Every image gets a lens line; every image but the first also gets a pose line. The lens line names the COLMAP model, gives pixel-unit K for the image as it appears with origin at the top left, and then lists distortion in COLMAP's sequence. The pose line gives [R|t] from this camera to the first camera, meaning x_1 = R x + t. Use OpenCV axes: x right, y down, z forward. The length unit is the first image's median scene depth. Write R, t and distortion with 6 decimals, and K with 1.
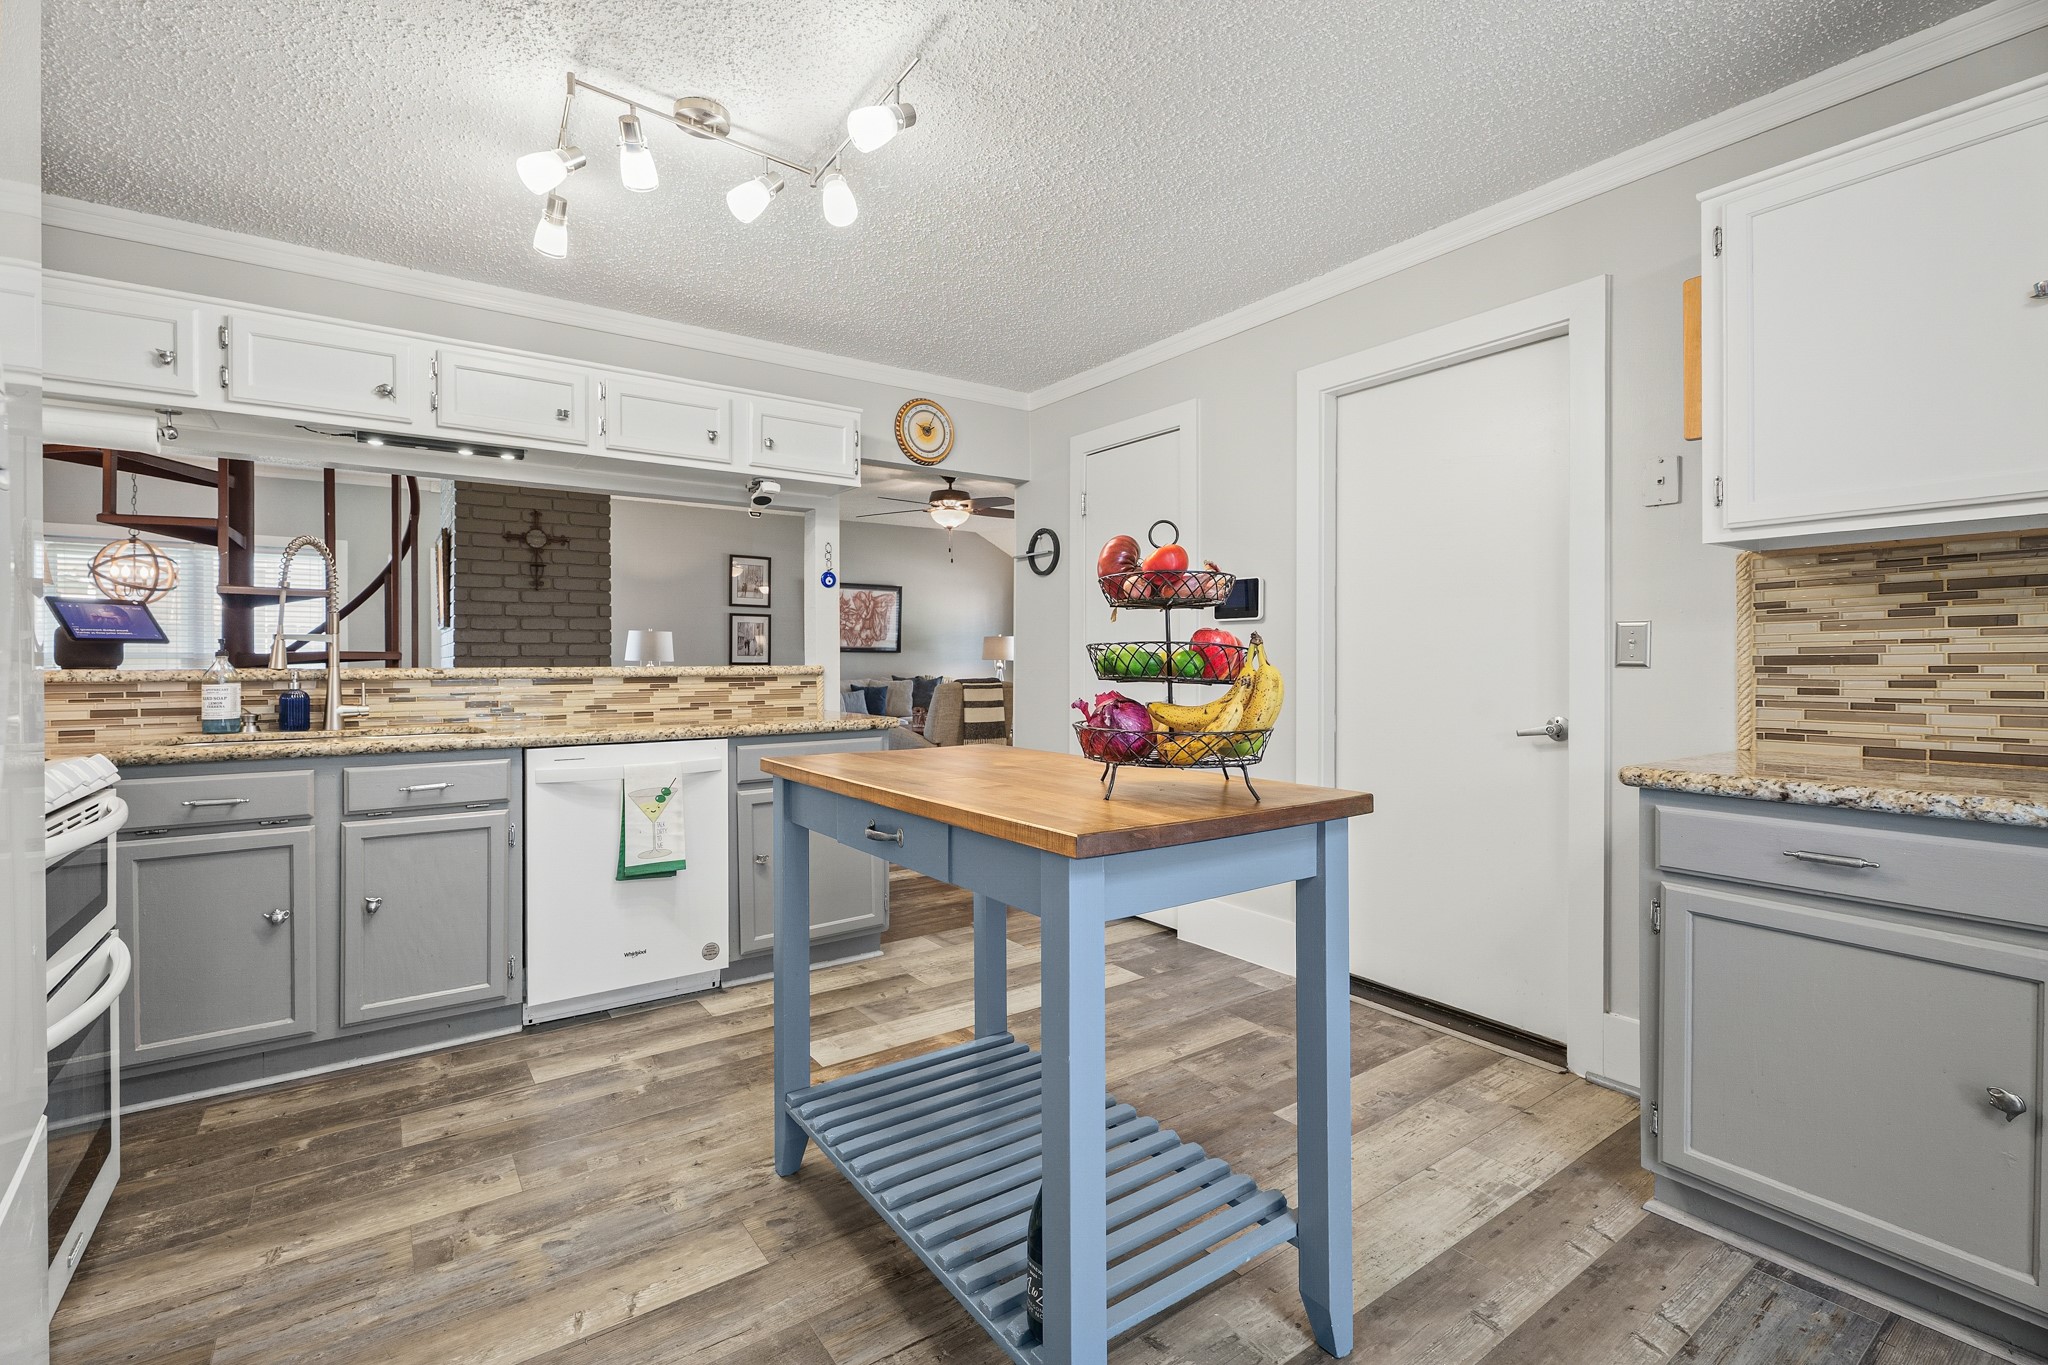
lens RADIAL K [[904.7, 0, 1022.5], [0, 904.7, 671.8], [0, 0, 1]] dist [-0.002145, 0.001198]
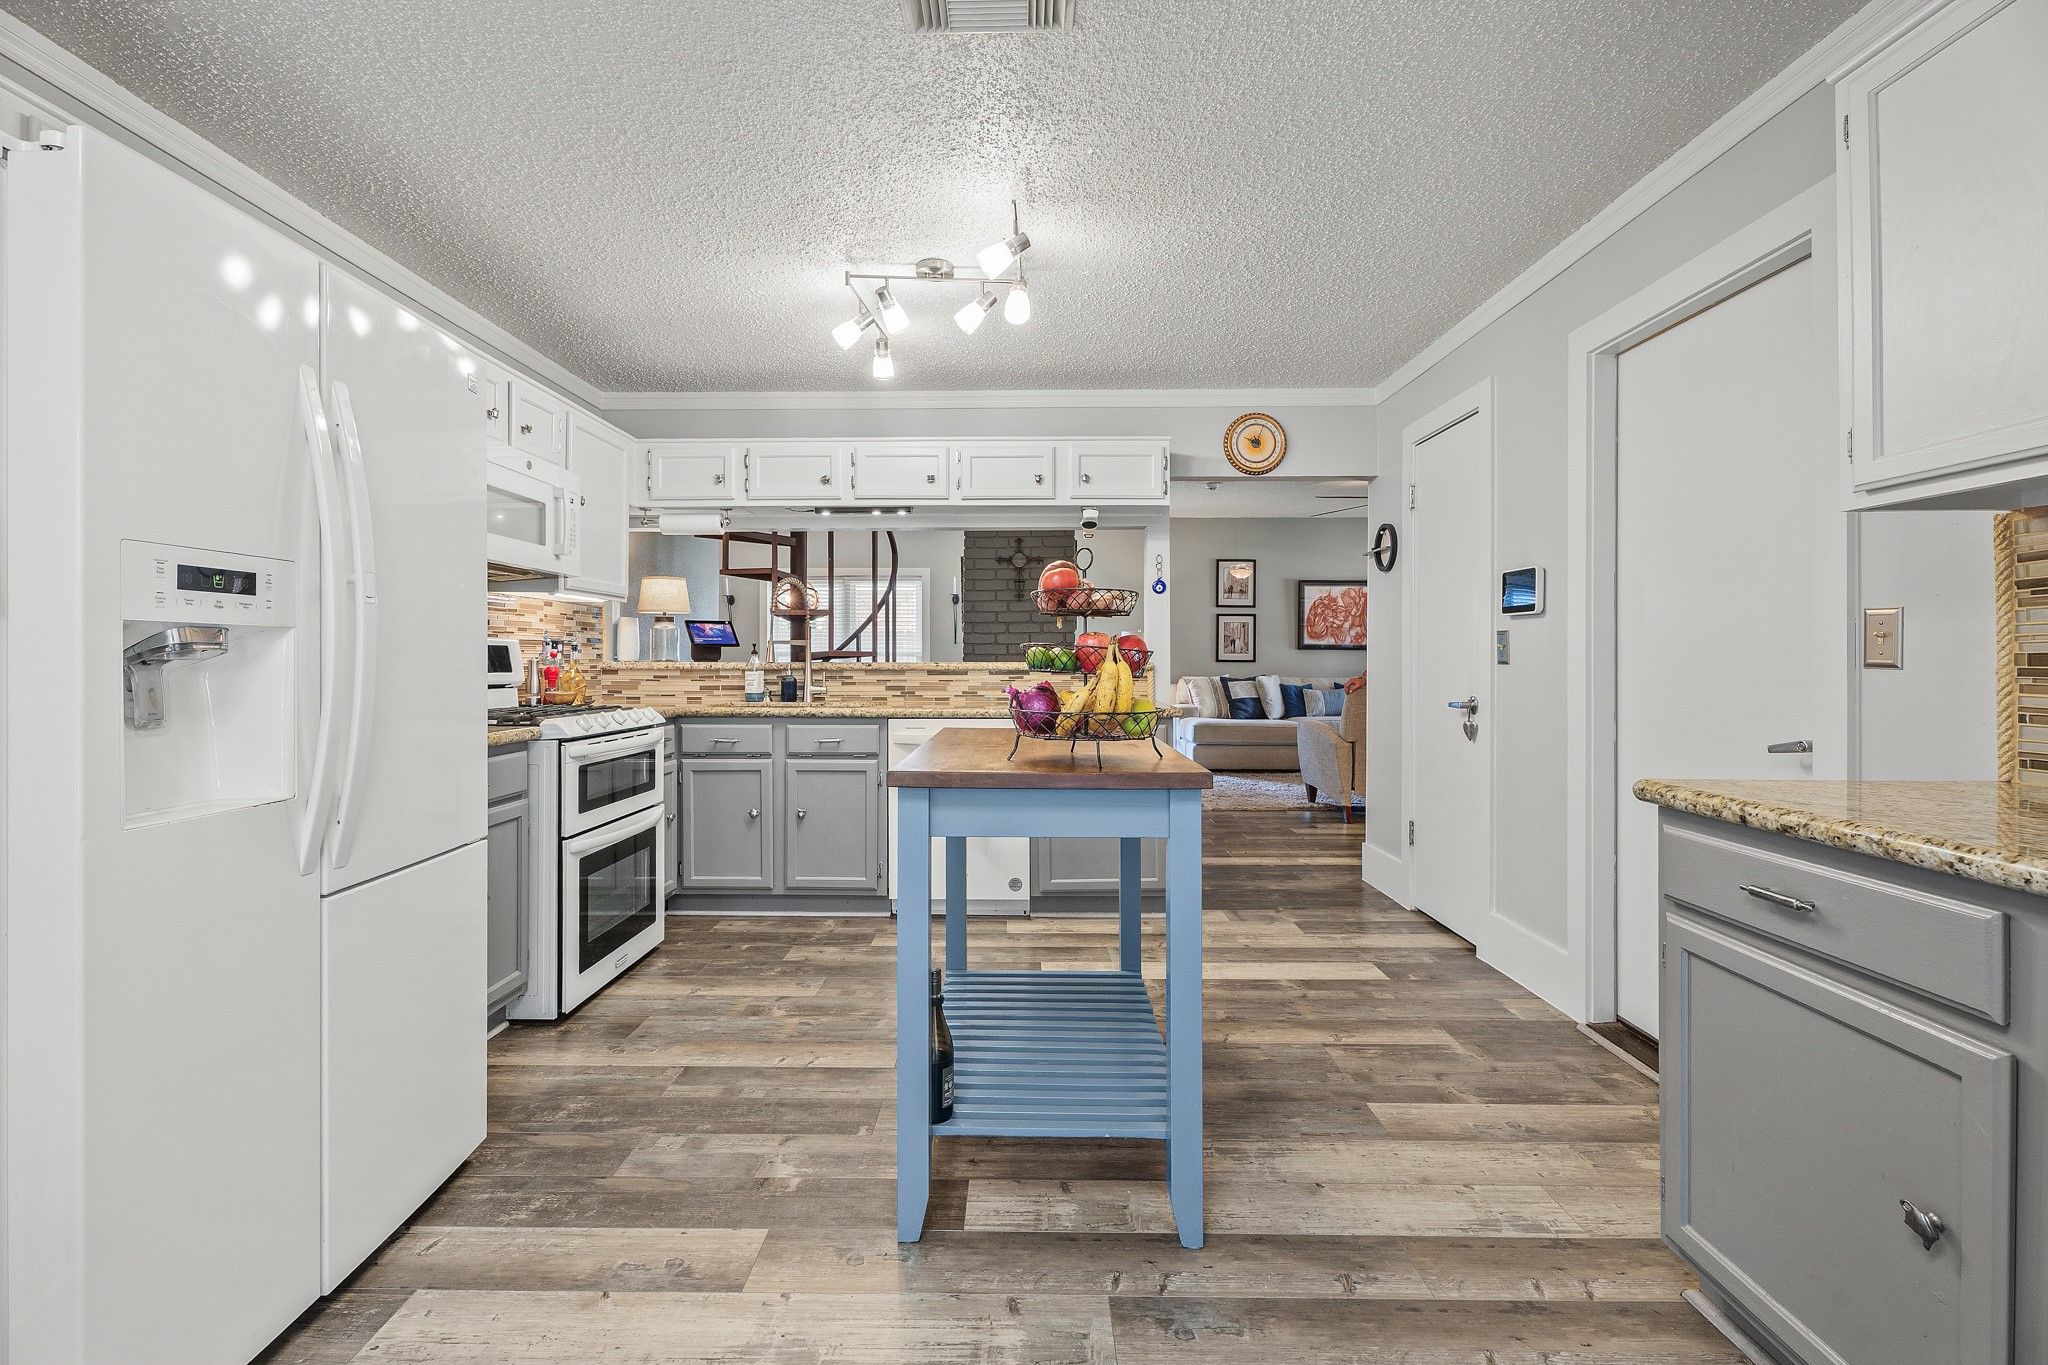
lens RADIAL K [[904.7, 0, 1011.0], [0, 904.7, 669.0], [0, 0, 1]] dist [-0.002145, 0.001198]
pose [[0.809317, 0.009038, -0.587303, 0.457341], [-0.009270, 0.999954, 0.002613, 0.000574], [0.587299, 0.003330, 0.809363, -0.050200]]
